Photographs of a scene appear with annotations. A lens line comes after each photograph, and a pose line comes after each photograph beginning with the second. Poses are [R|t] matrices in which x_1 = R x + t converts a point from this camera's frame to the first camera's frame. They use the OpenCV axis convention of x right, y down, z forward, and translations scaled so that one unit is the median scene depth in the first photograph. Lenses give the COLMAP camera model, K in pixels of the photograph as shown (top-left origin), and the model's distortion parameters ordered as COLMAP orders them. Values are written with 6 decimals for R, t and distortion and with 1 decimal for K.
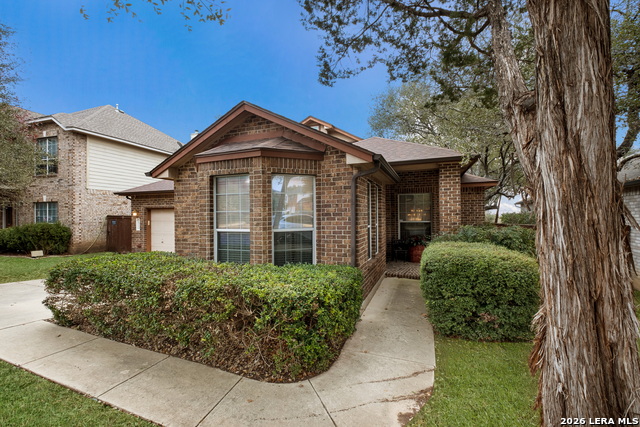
lens RADIAL K [[276.4, 0, 318.6], [0, 276.4, 214.4], [0, 0, 1]] dist [0.005144, -0.003824]
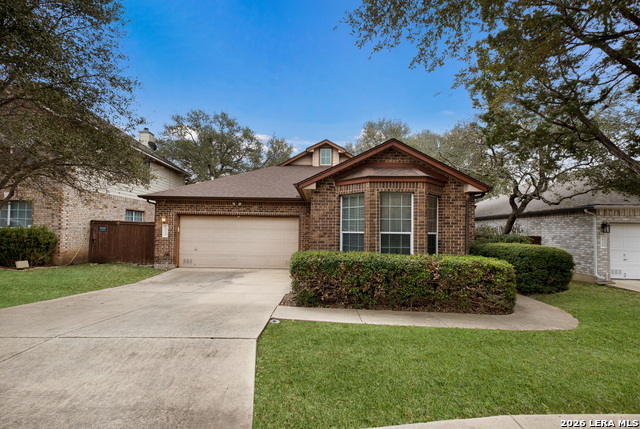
lens RADIAL K [[275.3, 0, 320.9], [0, 275.3, 229.3], [0, 0, 1]] dist [0.001333, -0.000026]
pose [[0.932101, 0.021665, 0.361551, -0.499831], [-0.021983, 0.999753, -0.003236, 0.022678], [-0.361532, -0.004932, 0.932347, -0.060646]]
